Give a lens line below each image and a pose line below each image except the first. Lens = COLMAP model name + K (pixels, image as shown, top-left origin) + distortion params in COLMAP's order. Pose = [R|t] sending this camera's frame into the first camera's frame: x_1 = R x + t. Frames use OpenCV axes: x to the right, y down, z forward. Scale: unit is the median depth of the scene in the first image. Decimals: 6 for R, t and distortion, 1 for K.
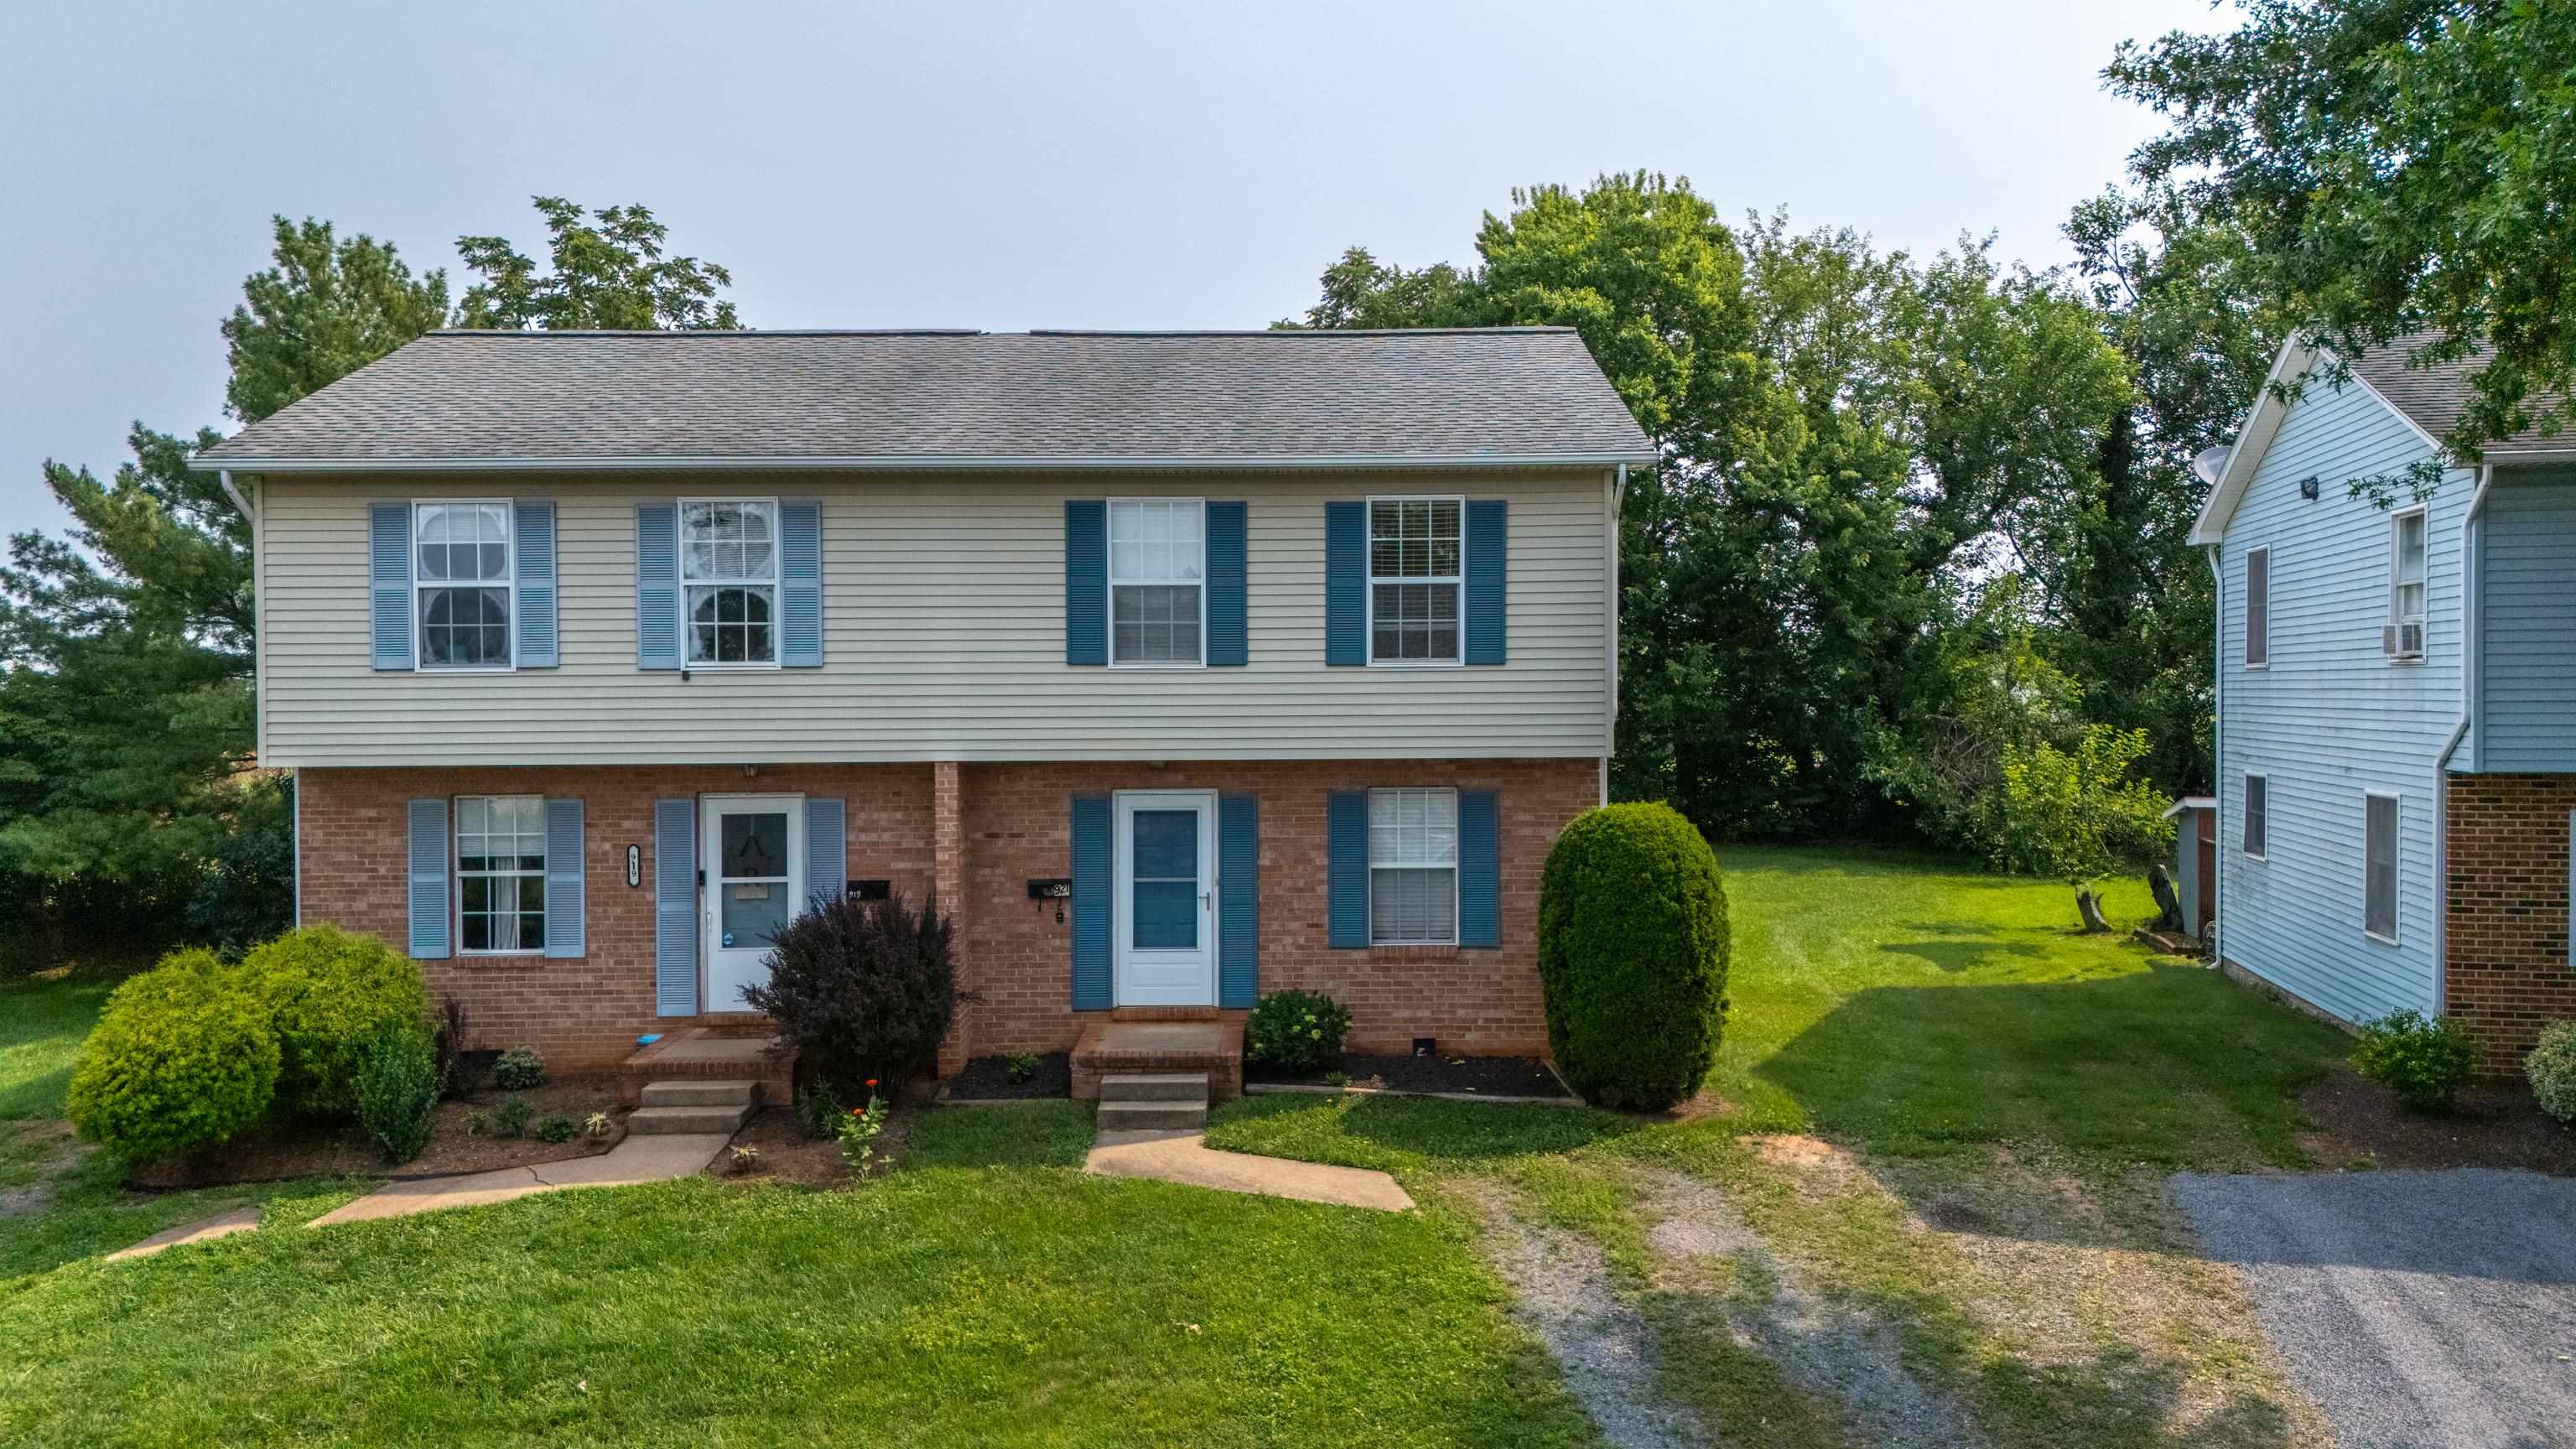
lens RADIAL K [[1897.9, 0, 1286.9], [0, 1897.9, 732.0], [0, 0, 1]] dist [0.083636, -0.087758]
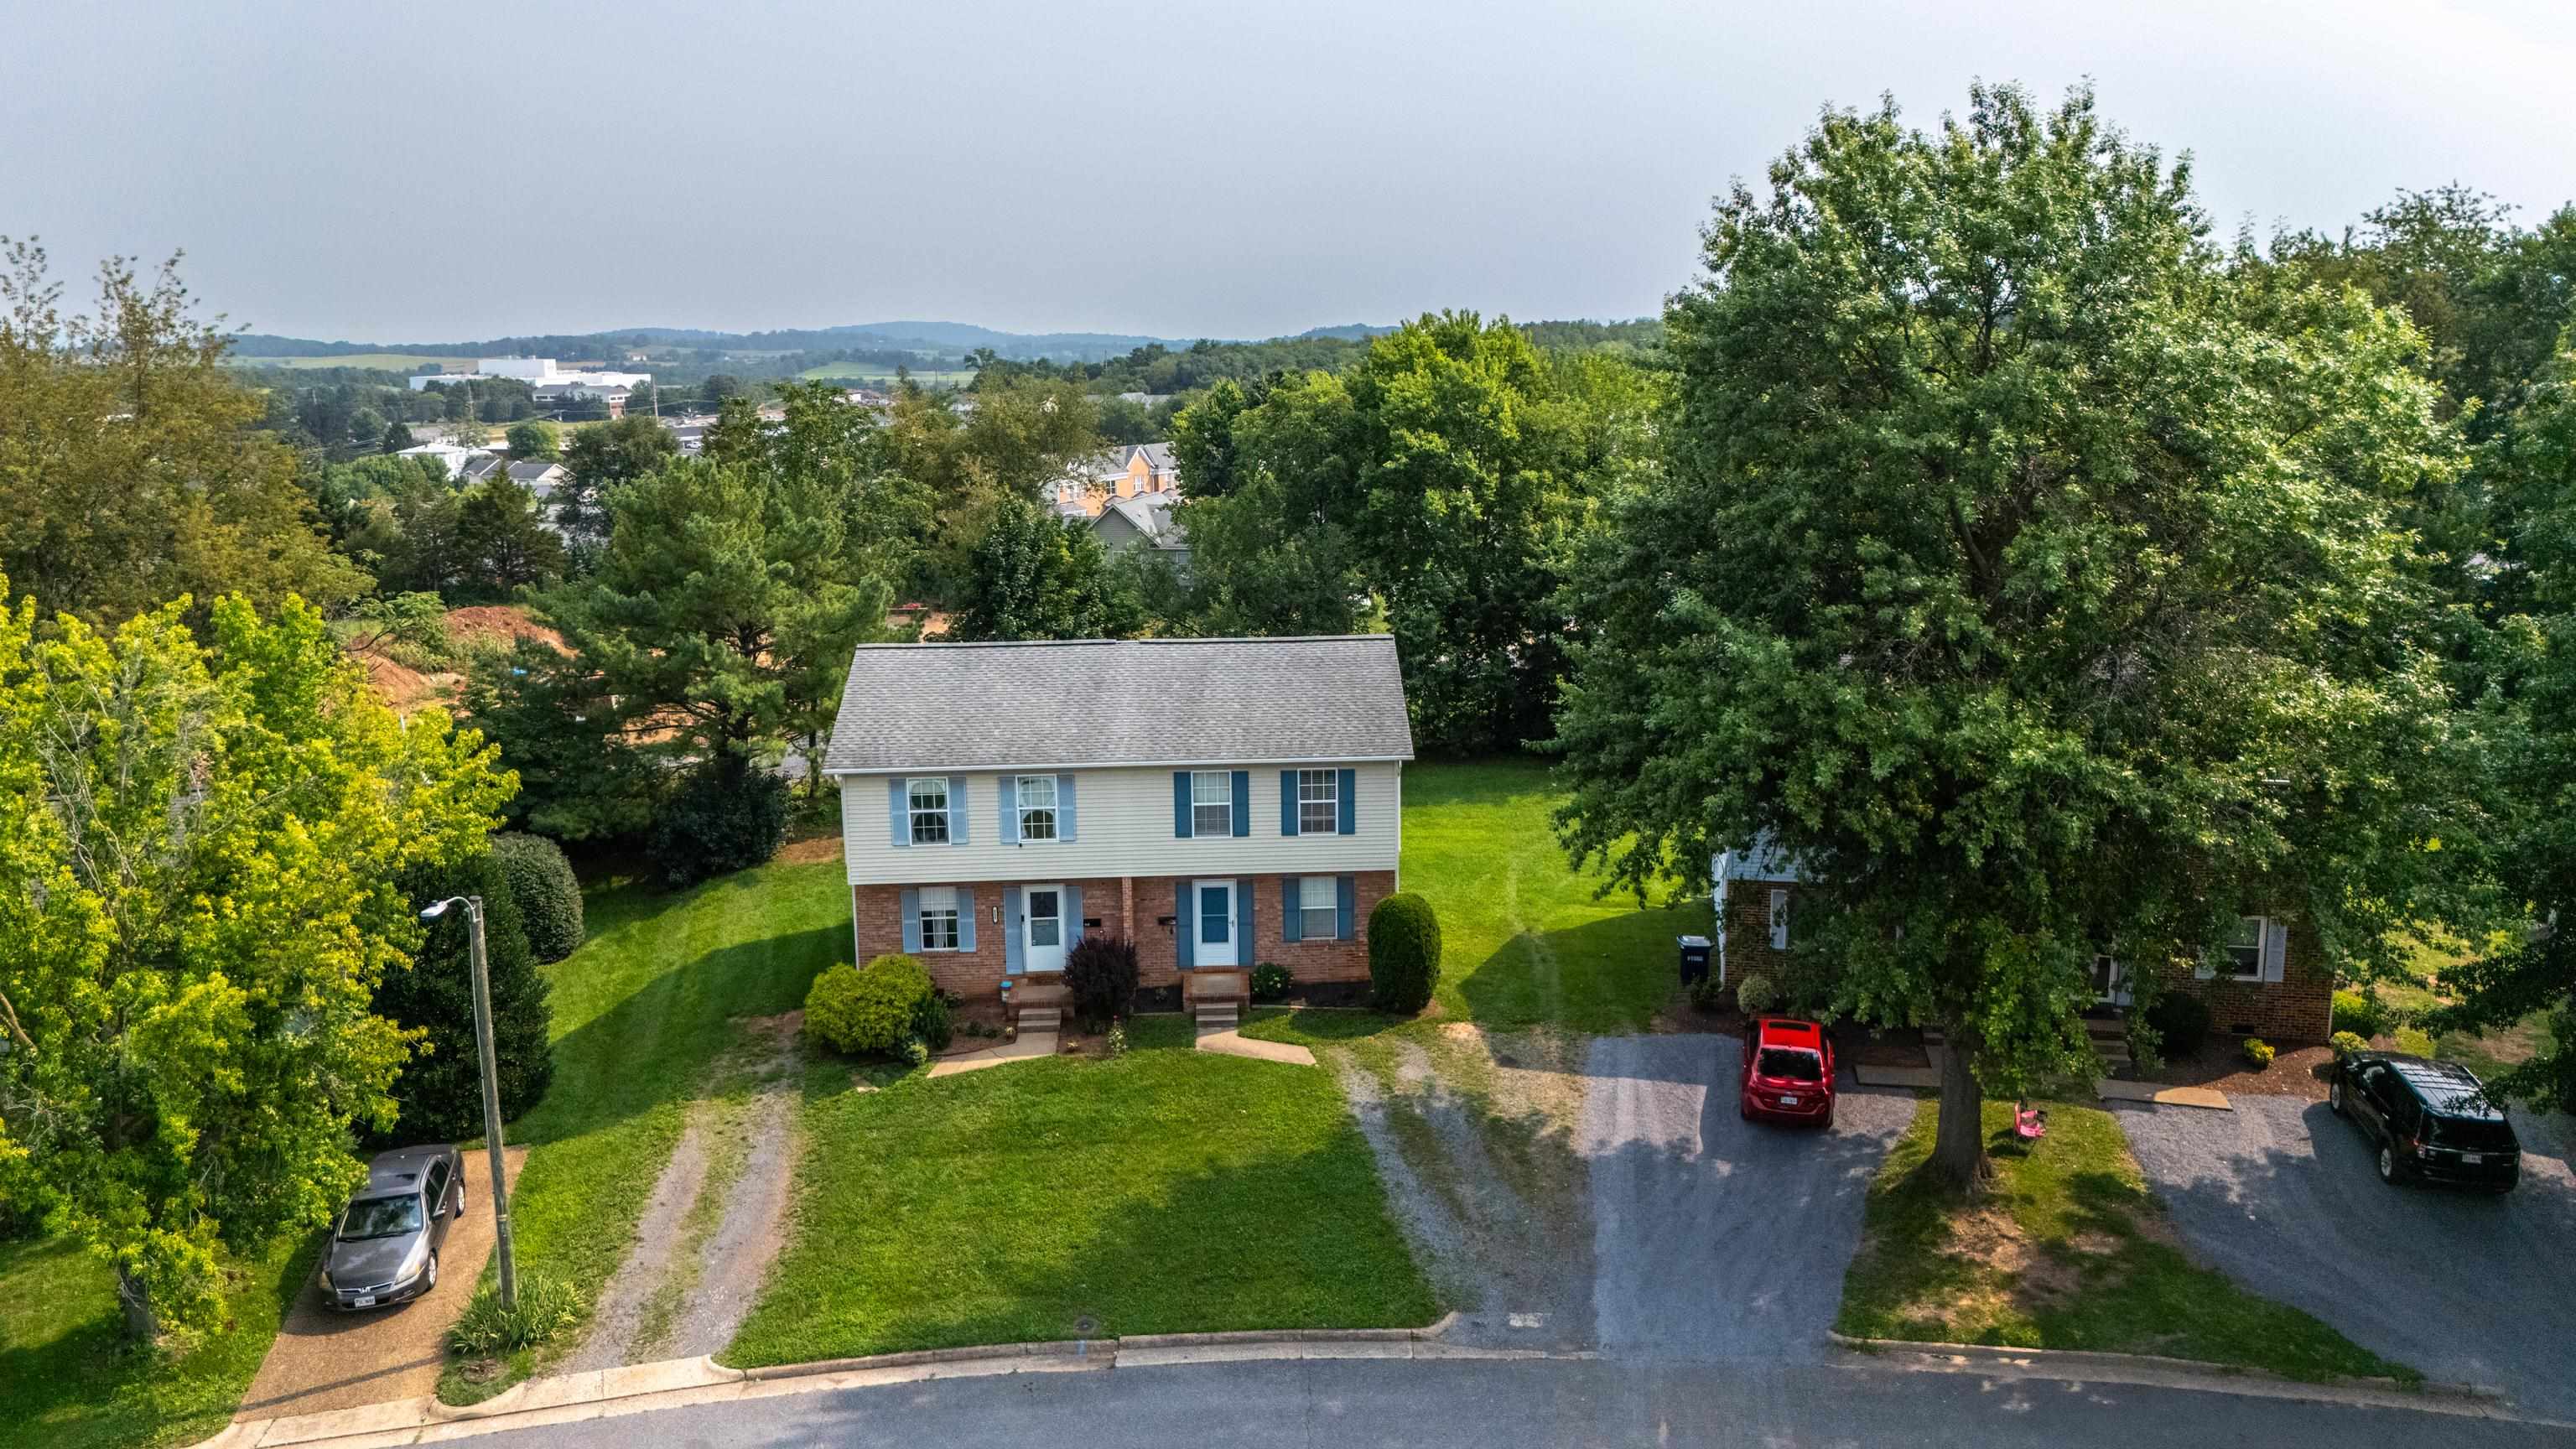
lens RADIAL K [[1897.9, 0, 1286.9], [0, 1897.9, 732.0], [0, 0, 1]] dist [0.083636, -0.087758]
pose [[0.999343, -0.015562, 0.032727, -0.050241], [0.009468, 0.983858, 0.178701, -0.604096], [-0.034979, -0.178274, 0.983359, -1.380723]]
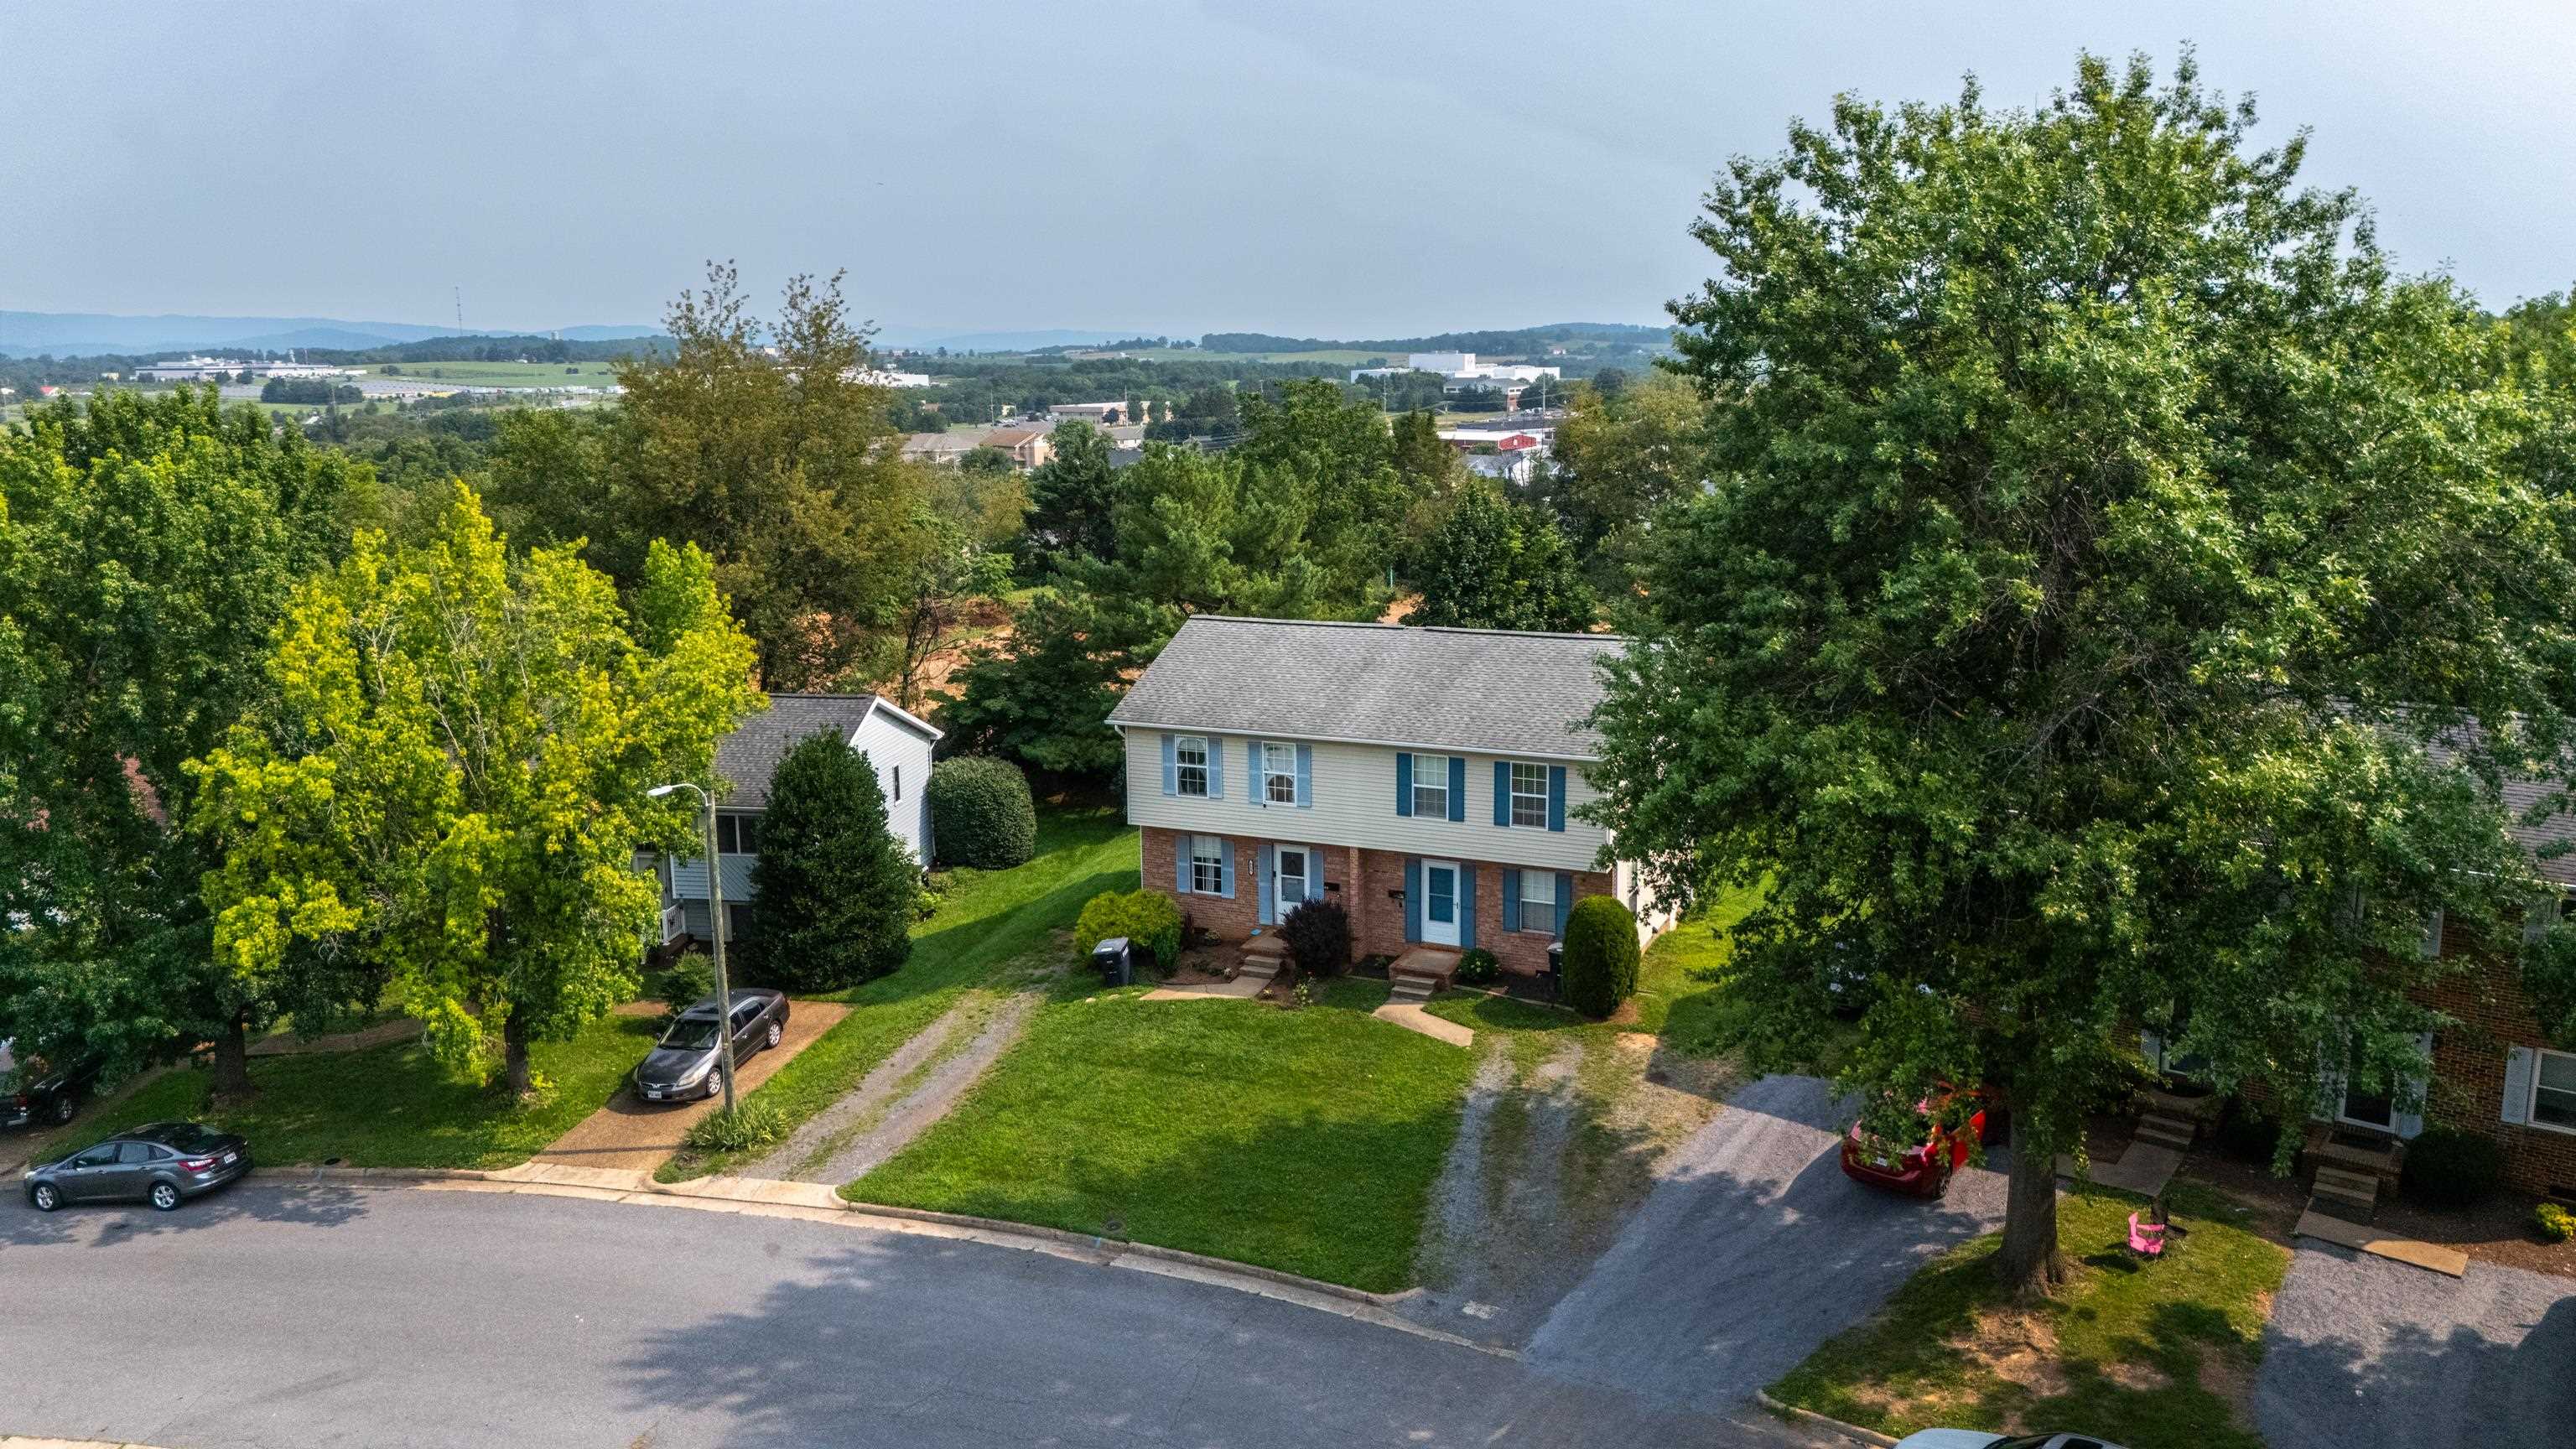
lens RADIAL K [[1897.9, 0, 1286.9], [0, 1897.9, 732.0], [0, 0, 1]] dist [0.083636, -0.087758]
pose [[0.909234, 0.075695, -0.409346, 0.787585], [-0.000607, 0.983569, 0.180530, -0.607739], [0.416285, -0.163895, 0.894340, -1.333129]]
